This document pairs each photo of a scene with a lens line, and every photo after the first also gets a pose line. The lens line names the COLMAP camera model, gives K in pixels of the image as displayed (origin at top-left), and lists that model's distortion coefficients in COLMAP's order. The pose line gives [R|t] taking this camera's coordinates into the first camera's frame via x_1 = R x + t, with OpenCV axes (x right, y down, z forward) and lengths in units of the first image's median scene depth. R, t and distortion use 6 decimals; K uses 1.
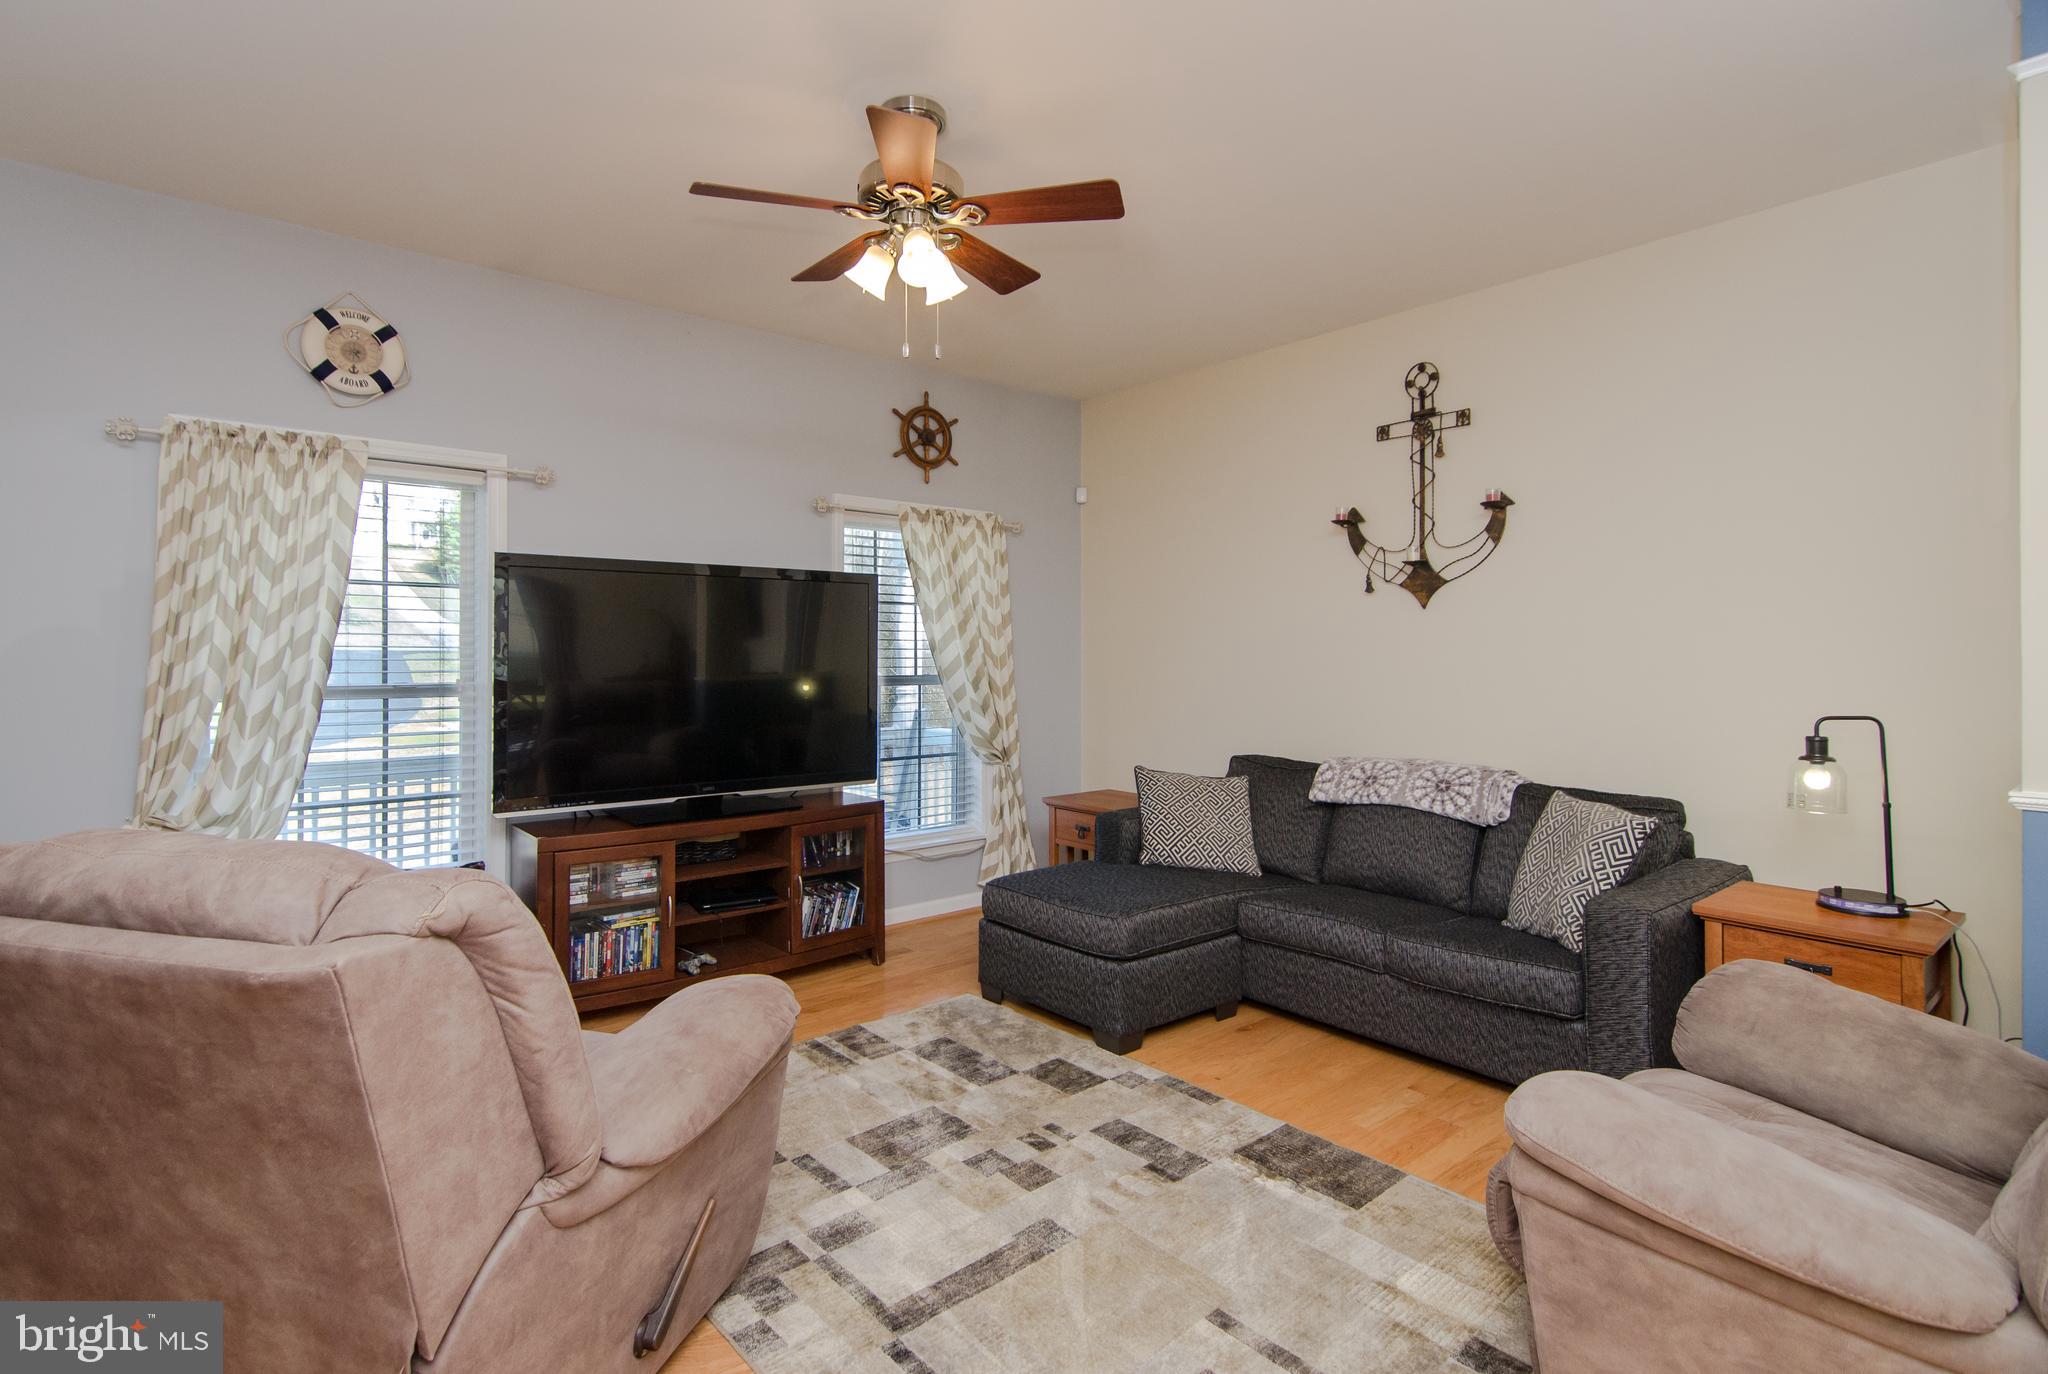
lens RADIAL K [[967.9, 0, 1022.8], [0, 967.9, 649.4], [0, 0, 1]] dist [0.037344, 0.000006]
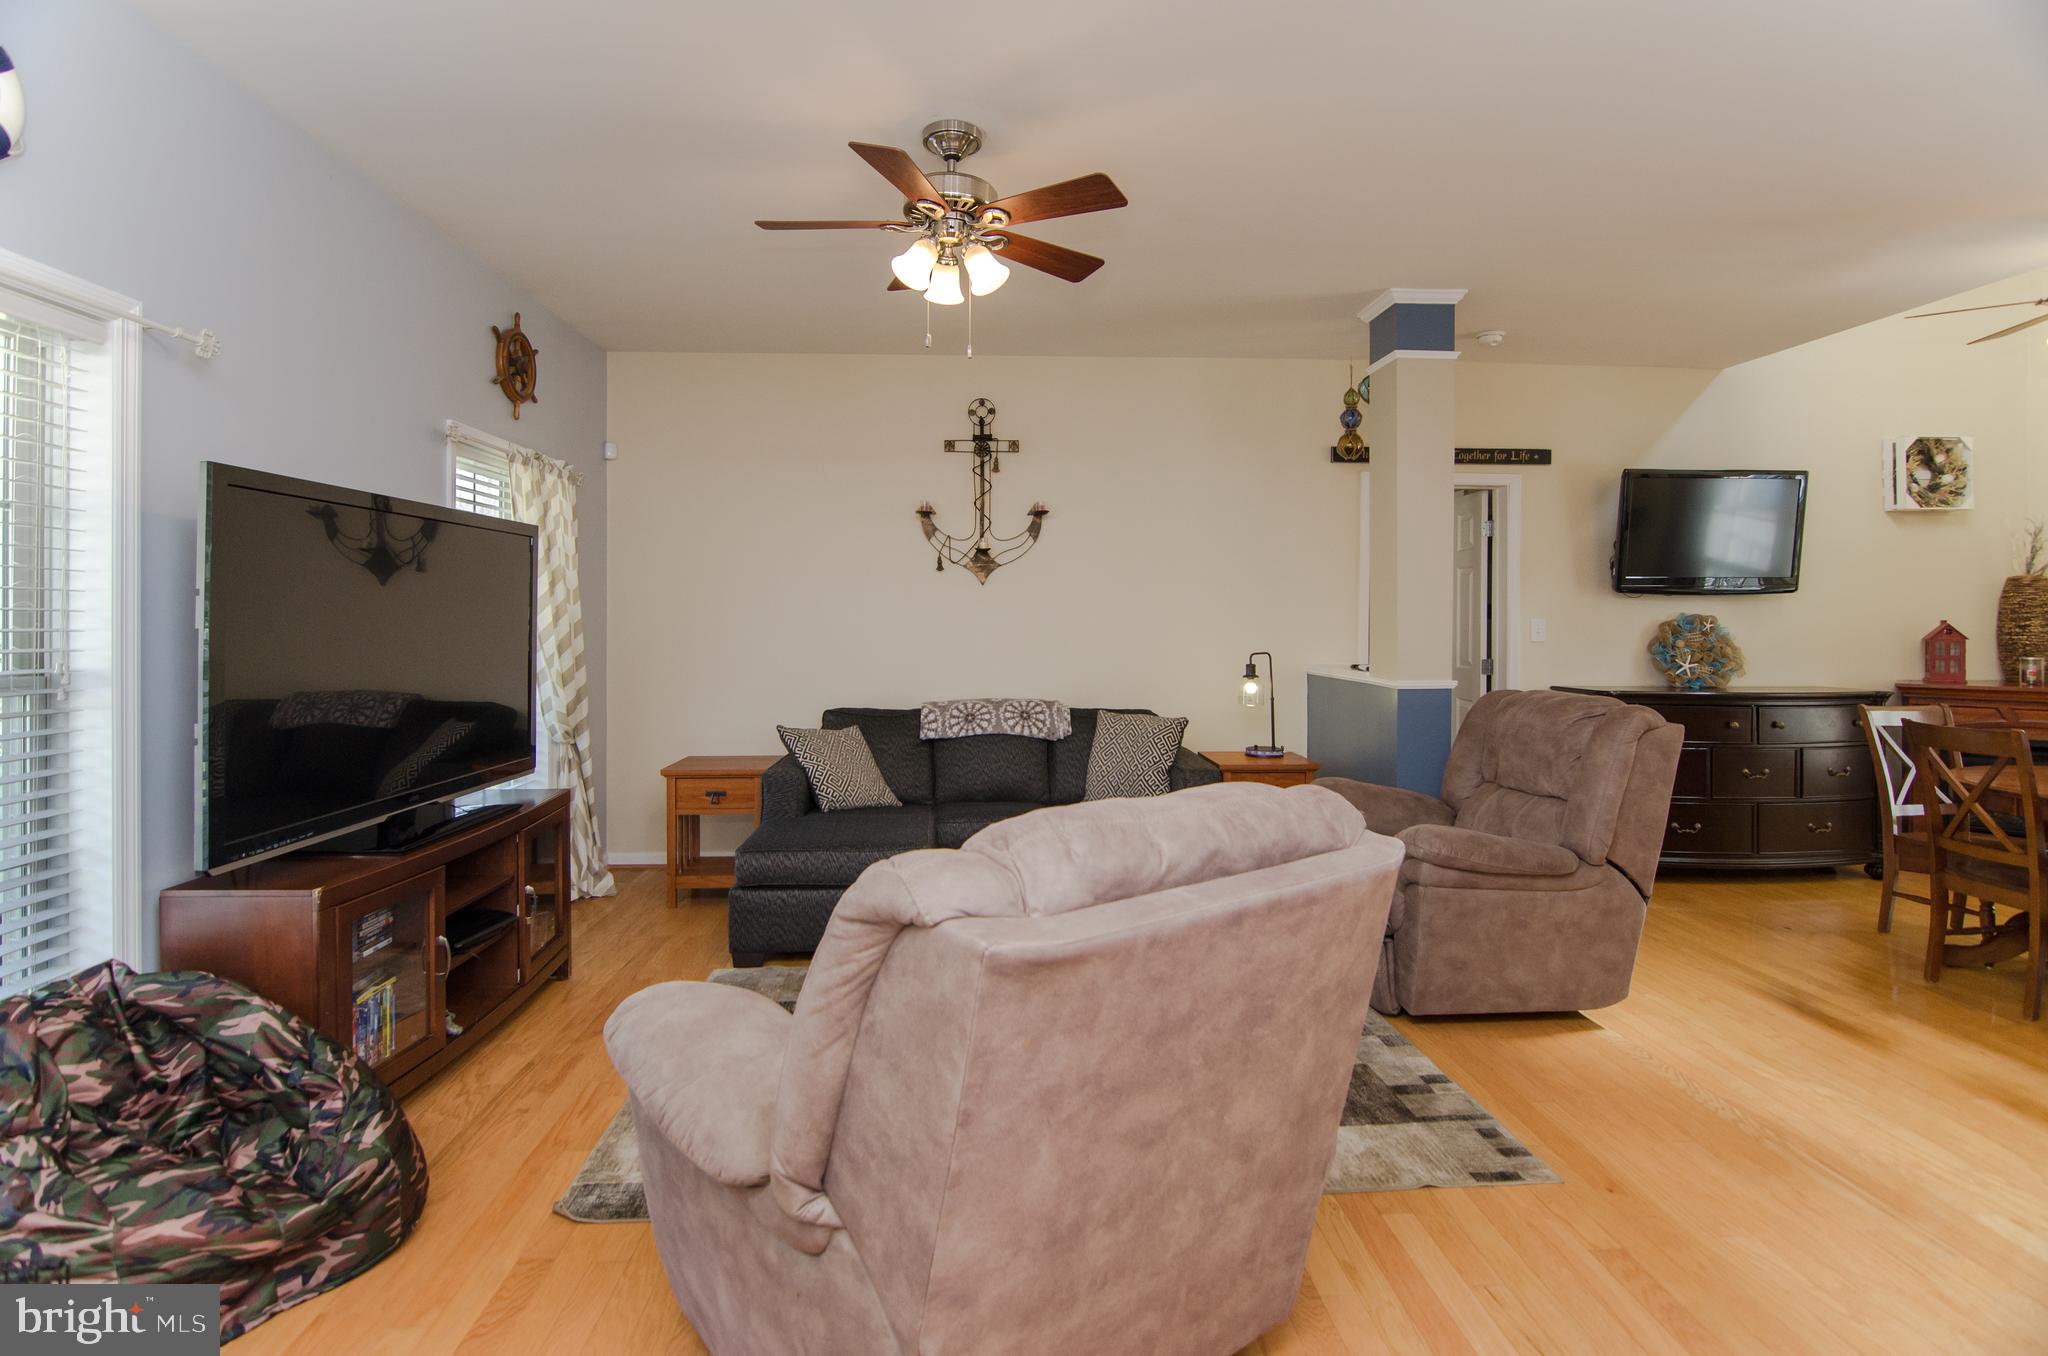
lens RADIAL K [[957.0, 0, 999.2], [0, 957.0, 626.2], [0, 0, 1]] dist [-0.000126, -0.000173]
pose [[0.627909, -0.006796, 0.778257, -0.585689], [-0.001914, 0.999945, 0.010276, 0.000365], [-0.778285, -0.007942, 0.627861, 0.169784]]
